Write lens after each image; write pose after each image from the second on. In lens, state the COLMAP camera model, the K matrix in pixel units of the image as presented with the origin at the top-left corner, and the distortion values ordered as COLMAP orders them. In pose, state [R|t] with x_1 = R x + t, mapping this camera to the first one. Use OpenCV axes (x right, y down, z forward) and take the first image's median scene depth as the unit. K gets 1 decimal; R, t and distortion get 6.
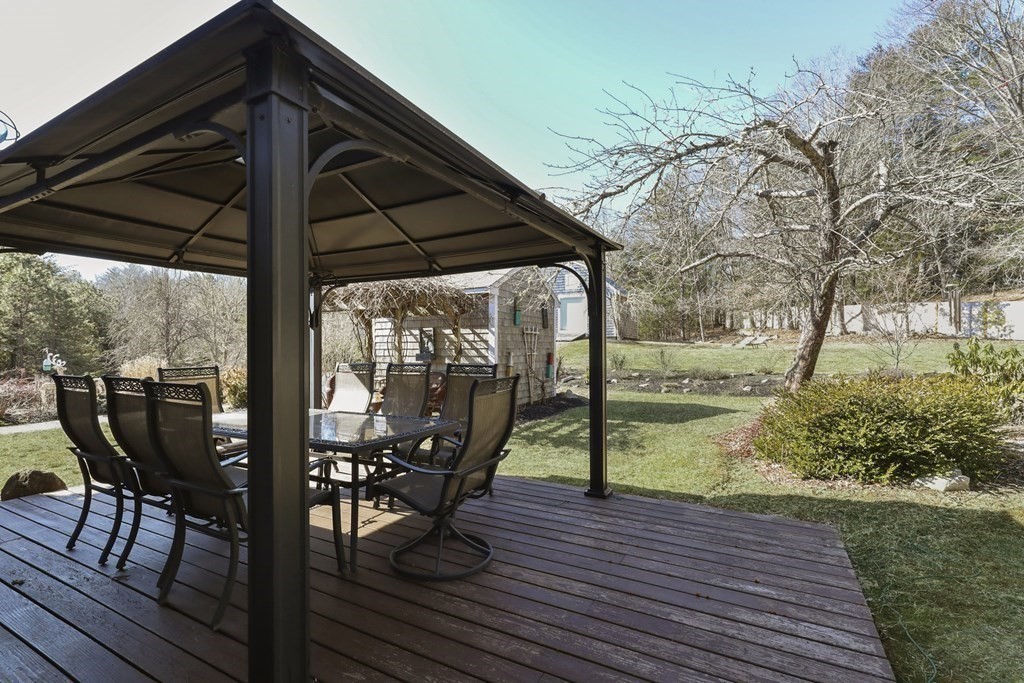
lens RADIAL K [[465.4, 0, 512.0], [0, 465.4, 341.5], [0, 0, 1]] dist [-0.013290, 0.000100]
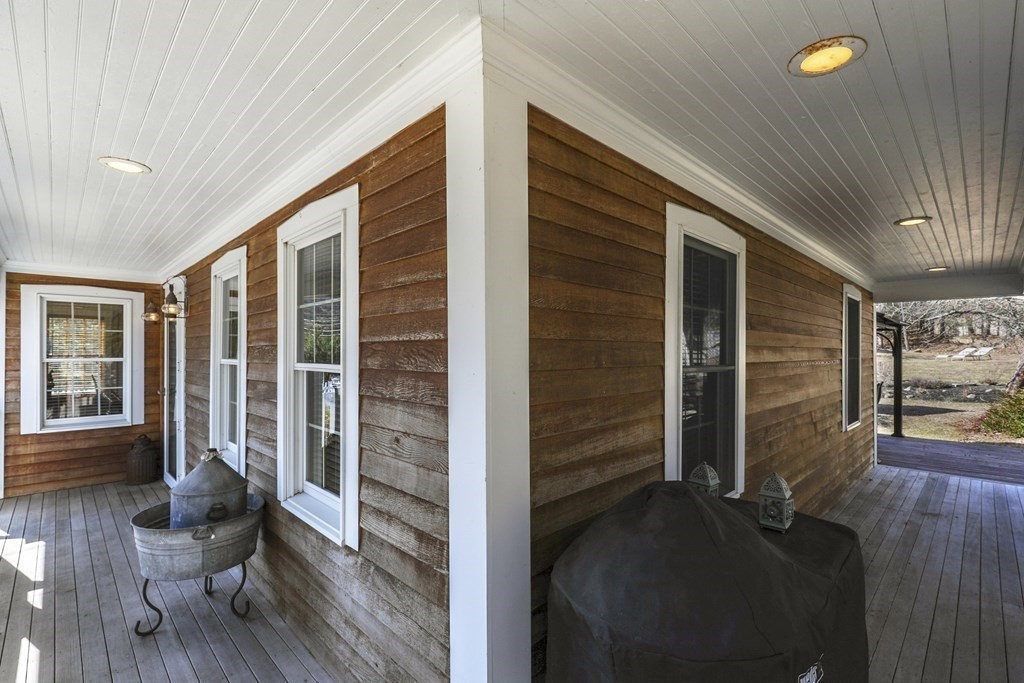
lens RADIAL K [[465.4, 0, 512.0], [0, 465.4, 341.5], [0, 0, 1]] dist [-0.013290, 0.000100]
pose [[0.954531, 0.003590, -0.298089, -0.213403], [-0.005065, 0.999978, -0.004176, -0.023364], [0.298068, 0.005496, 0.954529, -0.383051]]
